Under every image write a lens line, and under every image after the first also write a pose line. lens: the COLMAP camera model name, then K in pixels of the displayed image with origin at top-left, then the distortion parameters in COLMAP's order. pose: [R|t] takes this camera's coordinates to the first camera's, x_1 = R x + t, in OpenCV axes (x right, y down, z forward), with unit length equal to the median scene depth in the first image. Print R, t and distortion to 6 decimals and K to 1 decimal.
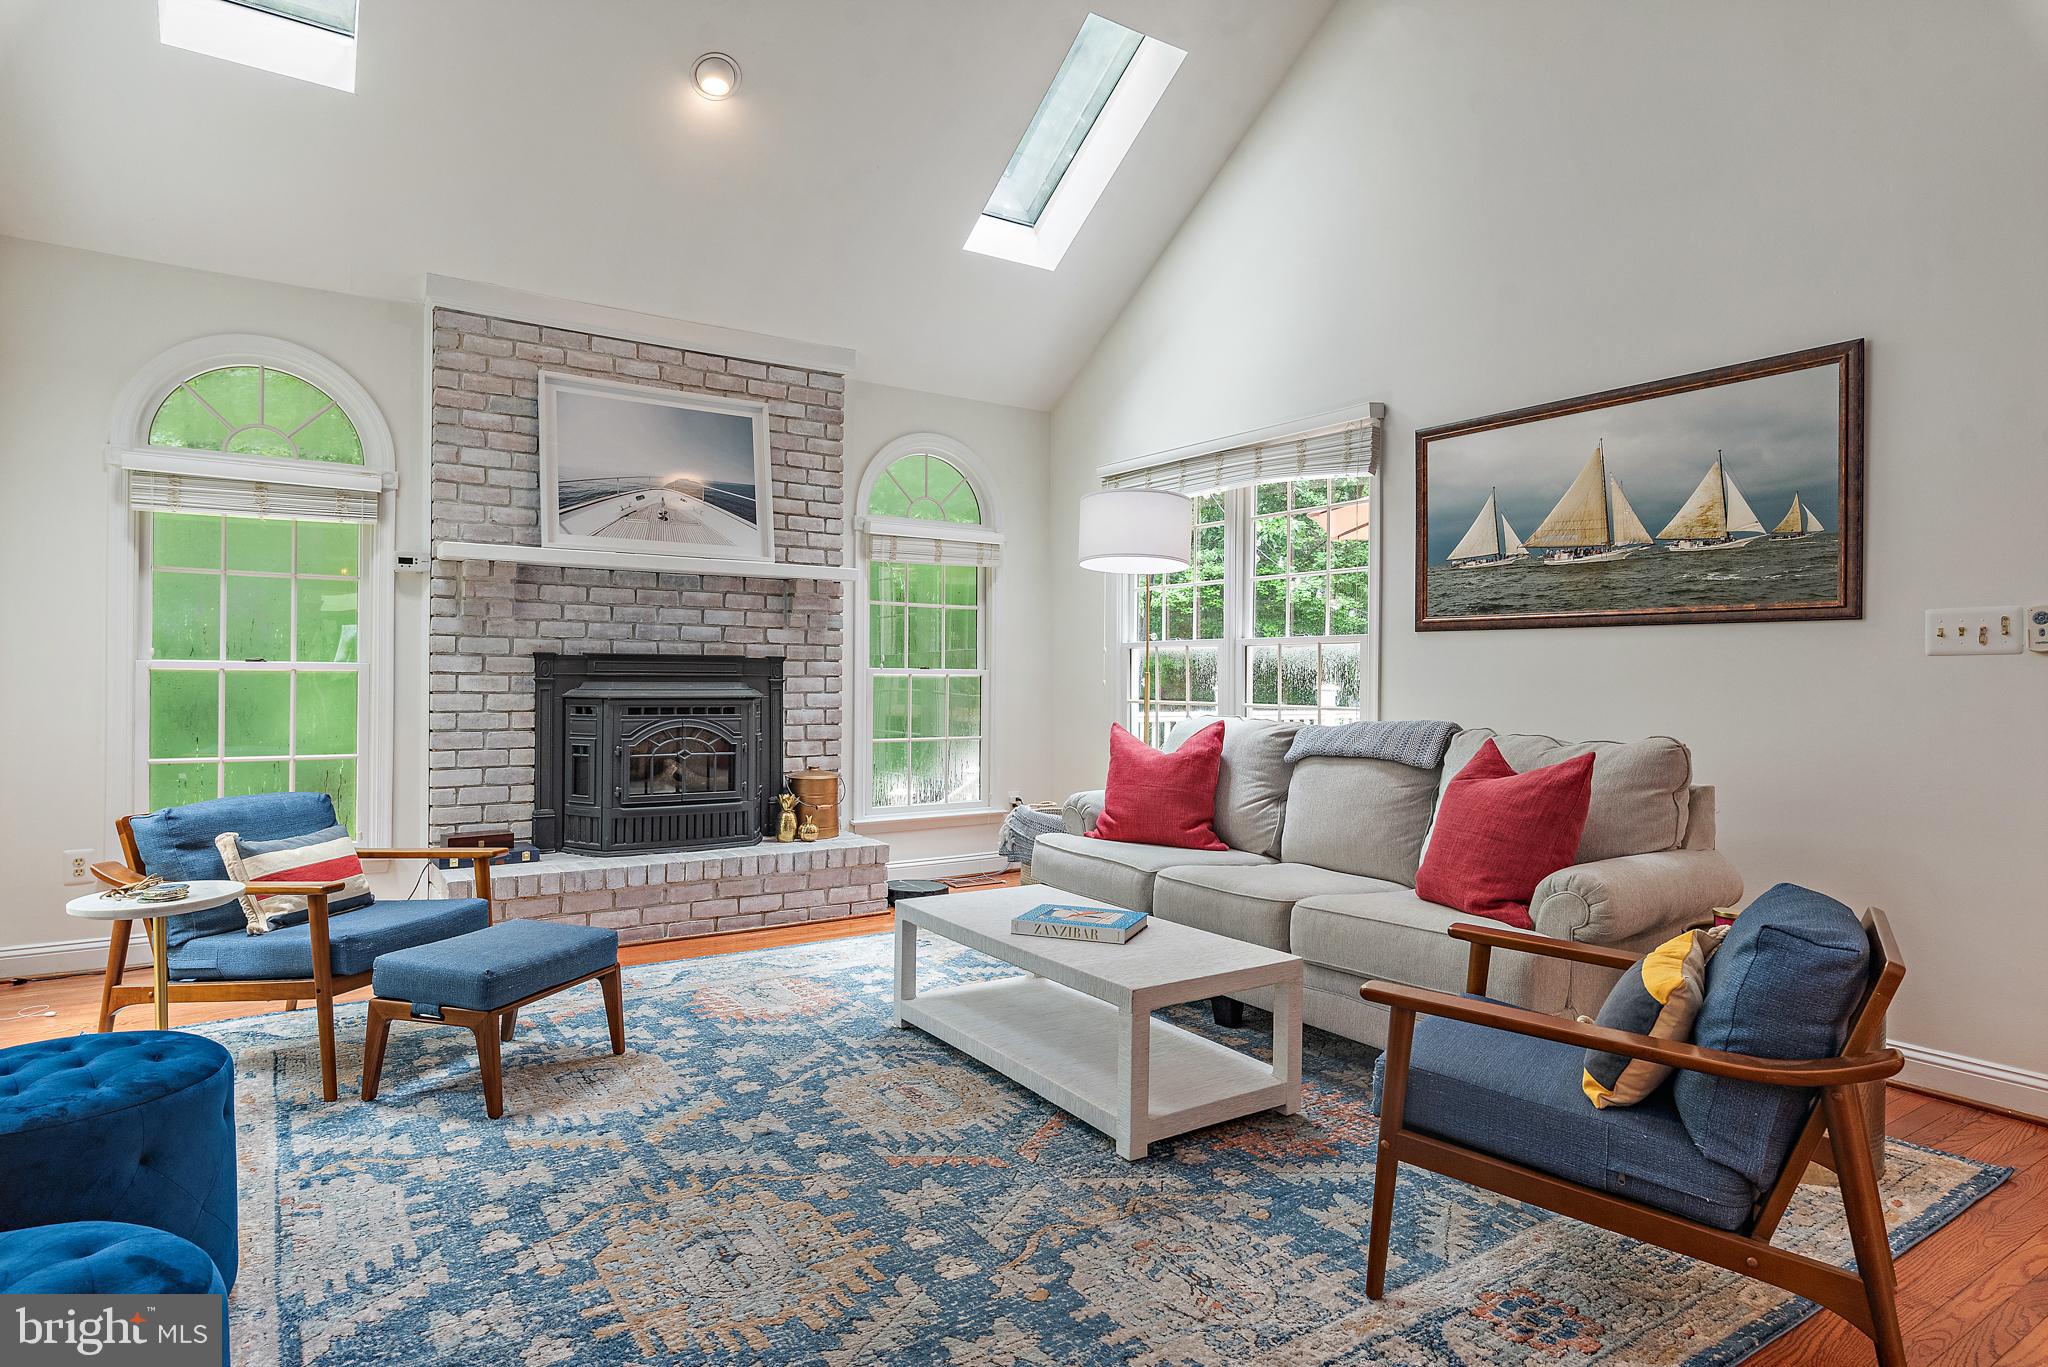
lens RADIAL K [[1115.1, 0, 1023.4], [0, 1115.1, 674.4], [0, 0, 1]] dist [0.002642, -0.001227]
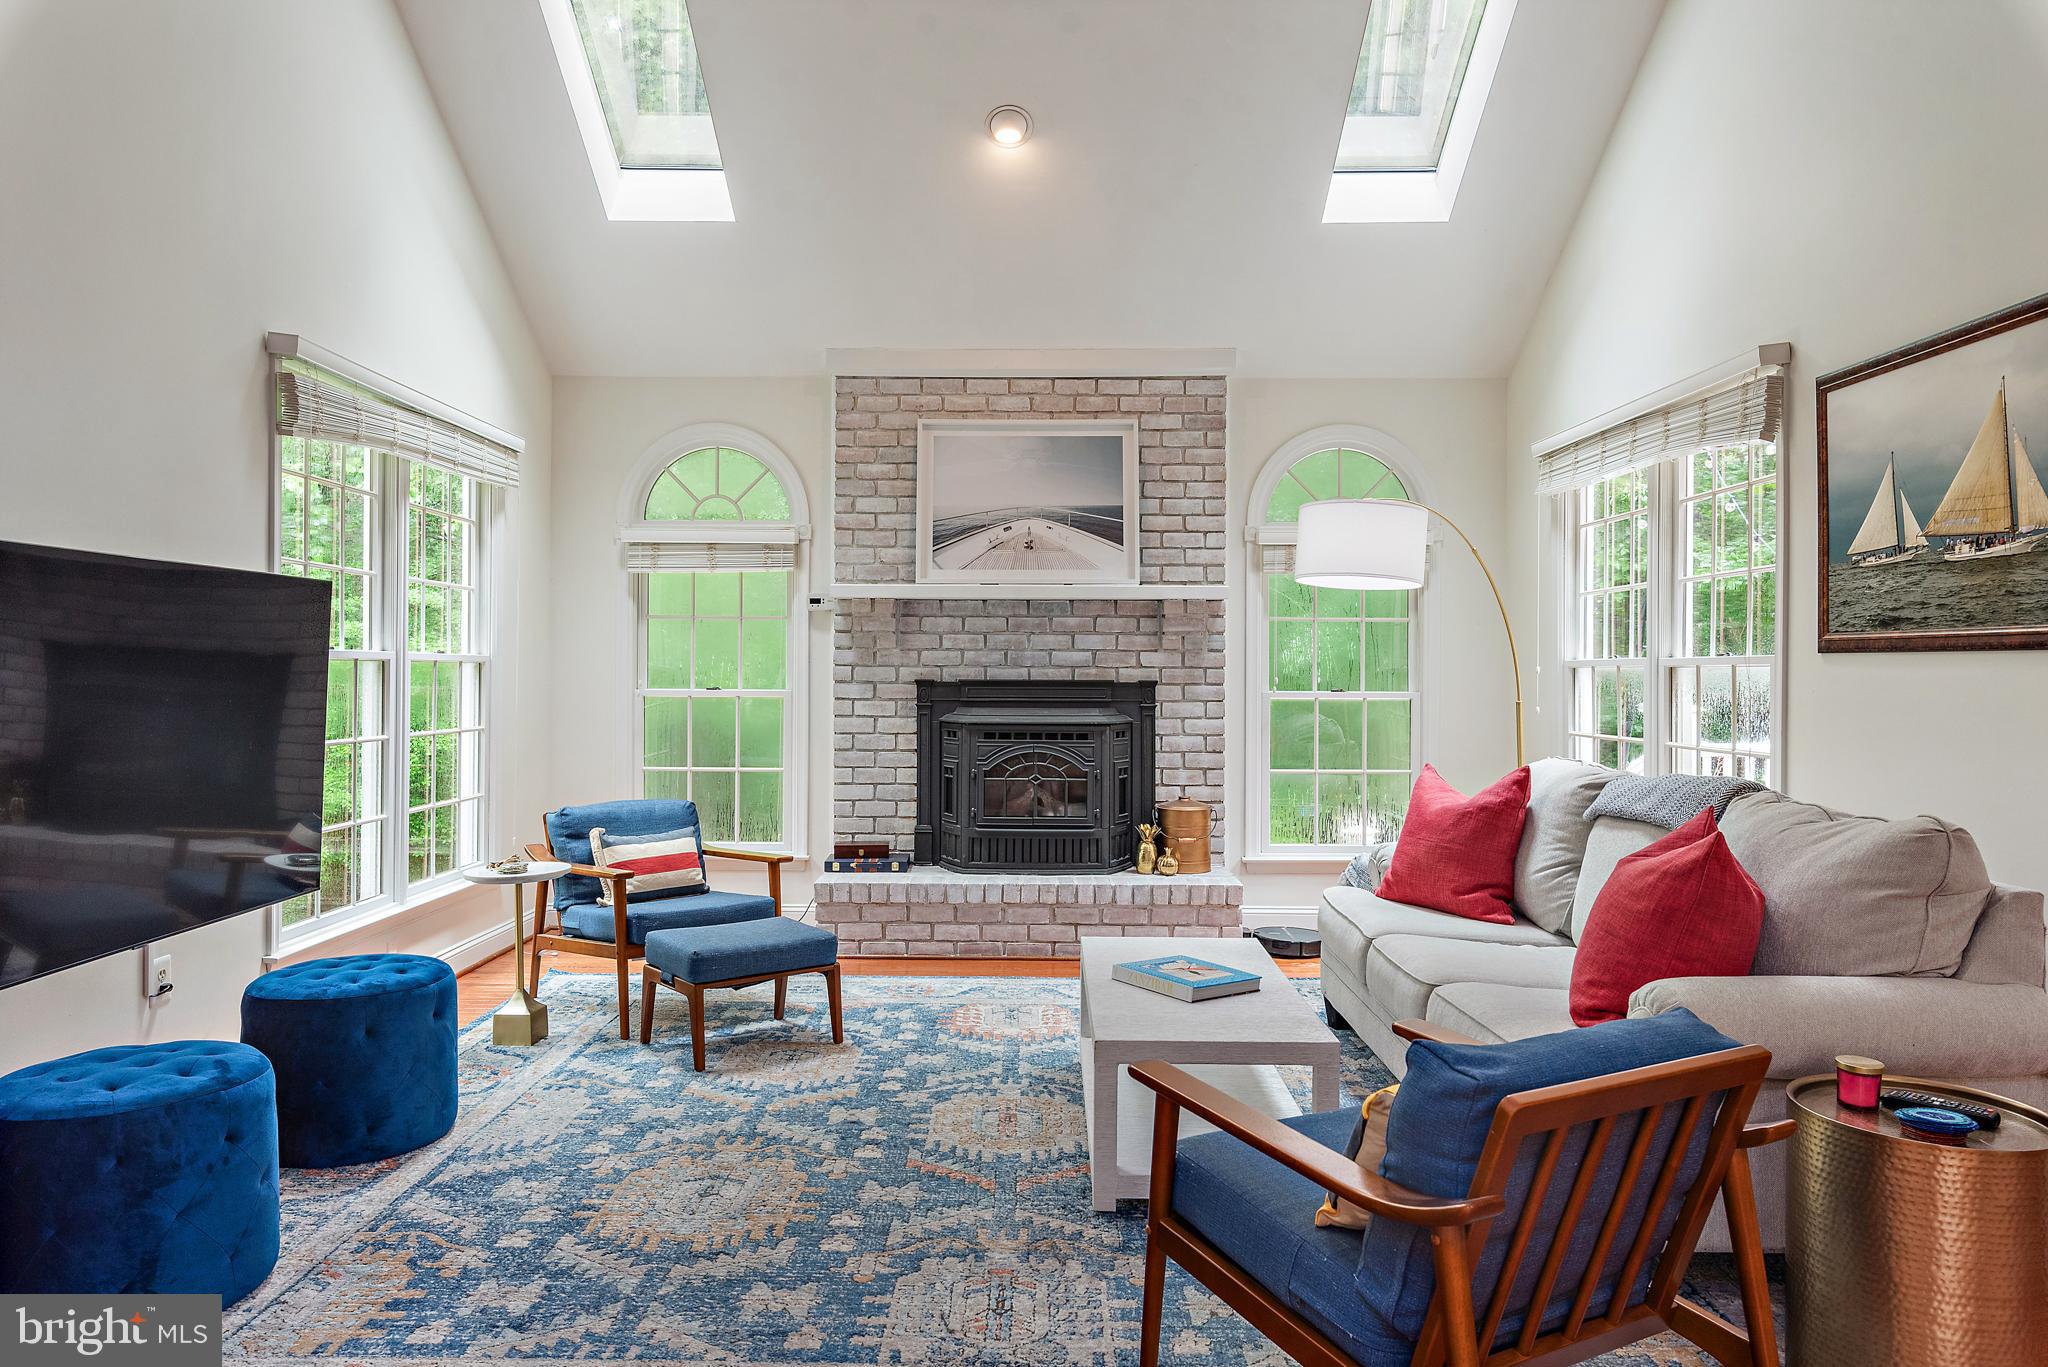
lens RADIAL K [[1328.3, 0, 1025.6], [0, 1328.3, 675.9], [0, 0, 1]] dist [0.000947, -0.002206]
pose [[0.828270, -0.003111, -0.560320, 0.435337], [0.003622, 0.999993, -0.000198, -0.026642], [0.560317, -0.001865, 0.828276, -0.012422]]
